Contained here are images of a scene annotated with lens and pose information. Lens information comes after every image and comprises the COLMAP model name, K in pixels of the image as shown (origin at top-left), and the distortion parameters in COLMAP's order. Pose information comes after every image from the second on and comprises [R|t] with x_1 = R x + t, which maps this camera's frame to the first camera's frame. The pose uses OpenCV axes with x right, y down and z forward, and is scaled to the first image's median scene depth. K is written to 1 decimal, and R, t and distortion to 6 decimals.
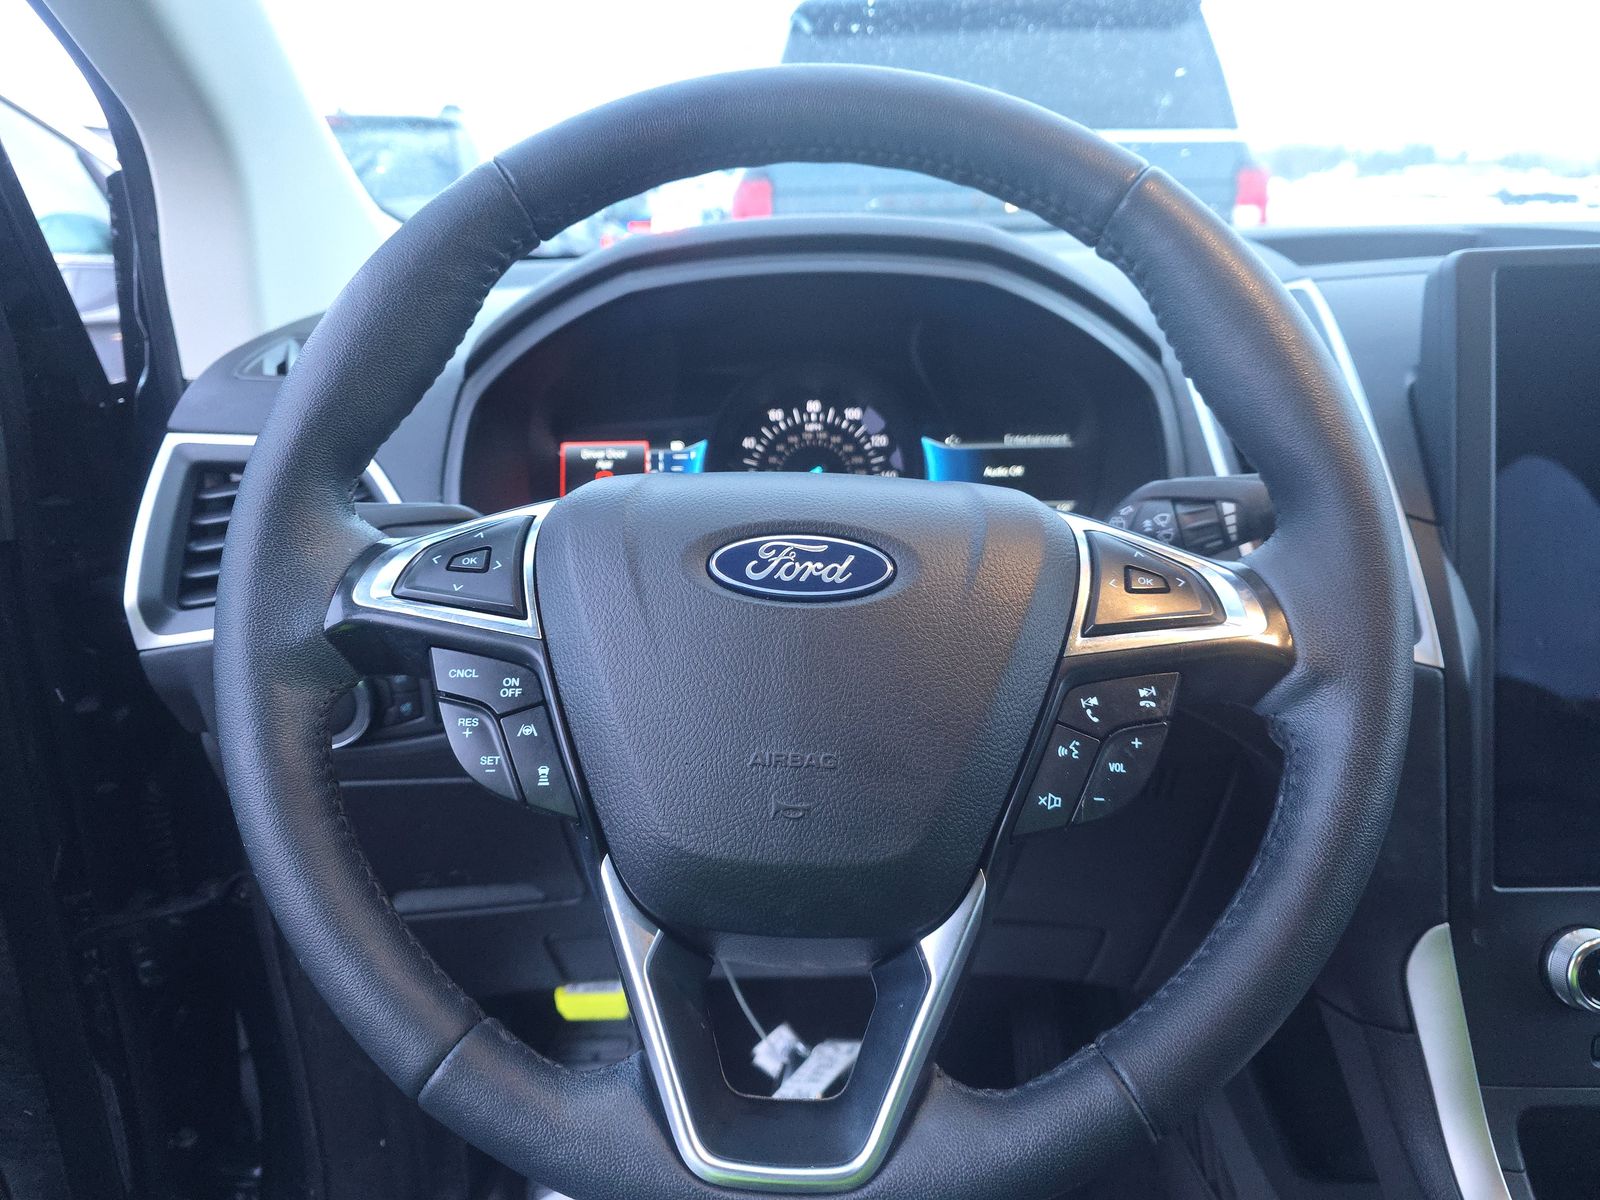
lens RADIAL K [[1076.5, 0, 800.0], [0, 1076.5, 600.0], [0, 0, 1]] dist [0.000213, -0.001254]
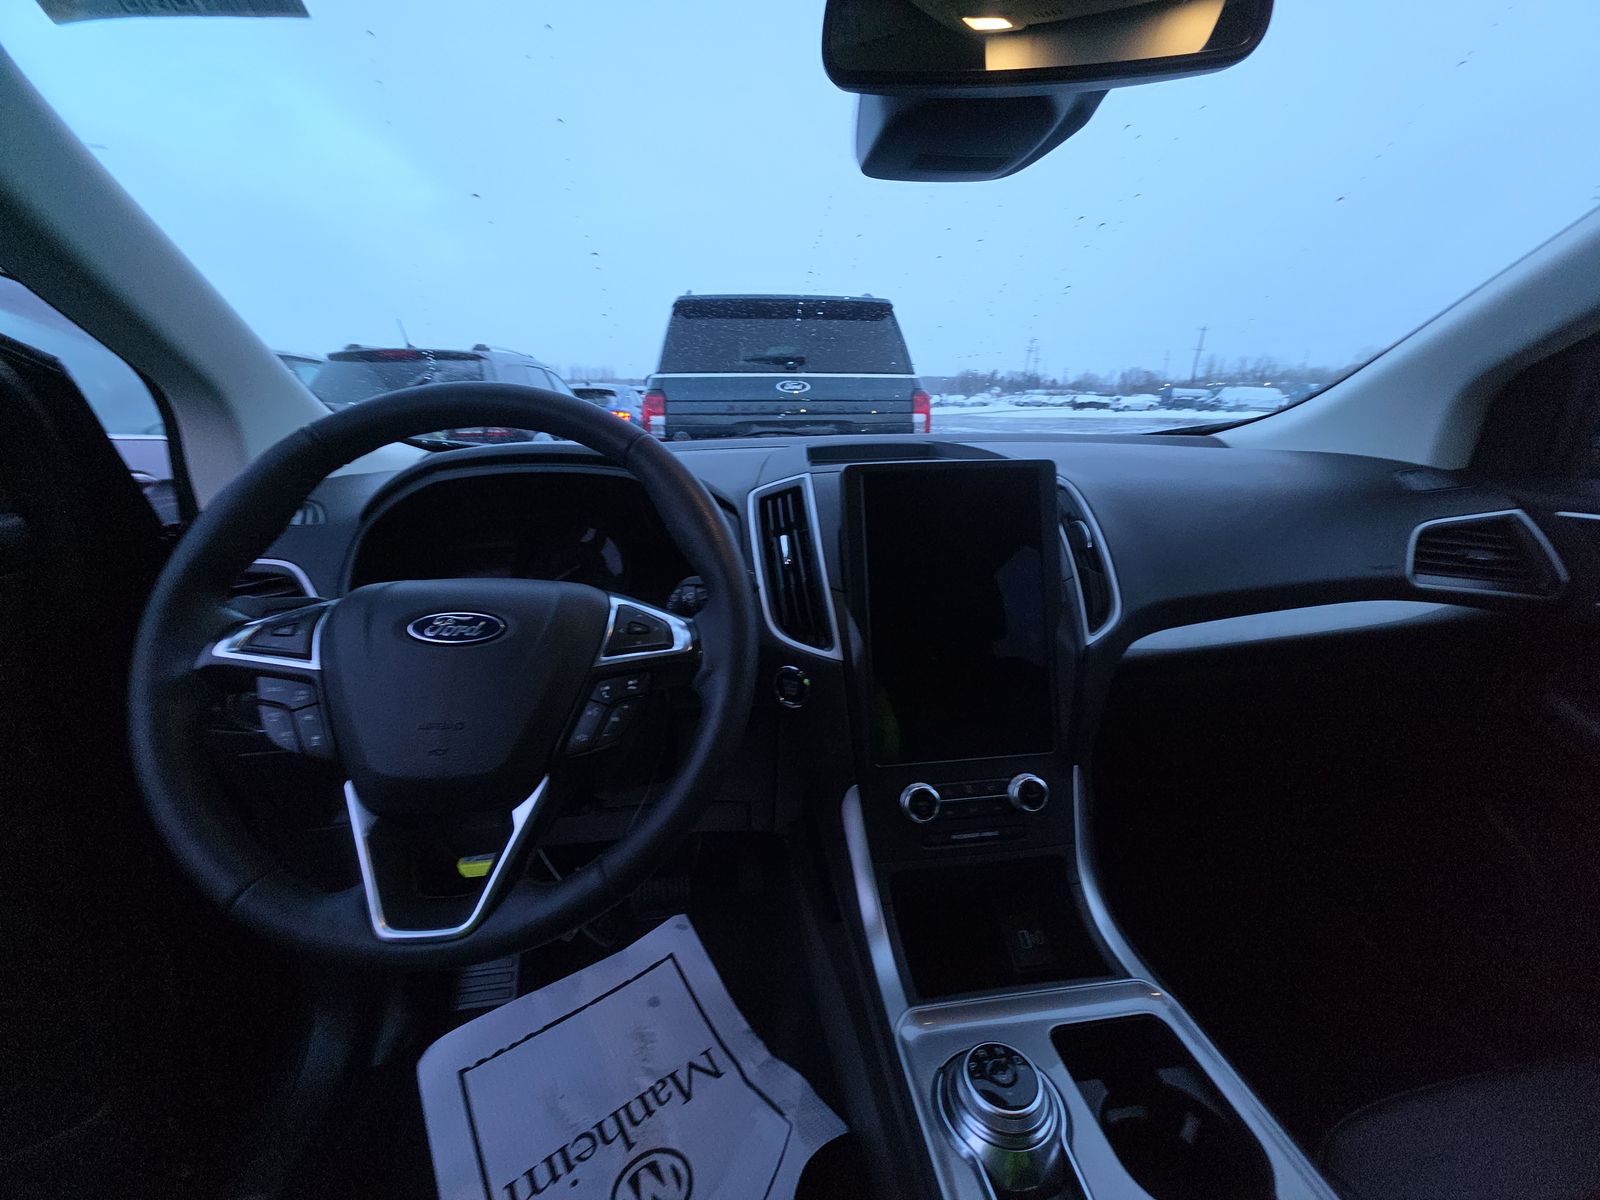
lens RADIAL K [[608.4, 0, 798.8], [0, 608.4, 592.9], [0, 0, 1]] dist [0.013215, -0.011605]
pose [[0.989122, -0.026781, 0.144642, 0.468545], [0.034308, 0.998170, -0.049797, -0.017781], [-0.143044, 0.054218, 0.988230, -0.226996]]
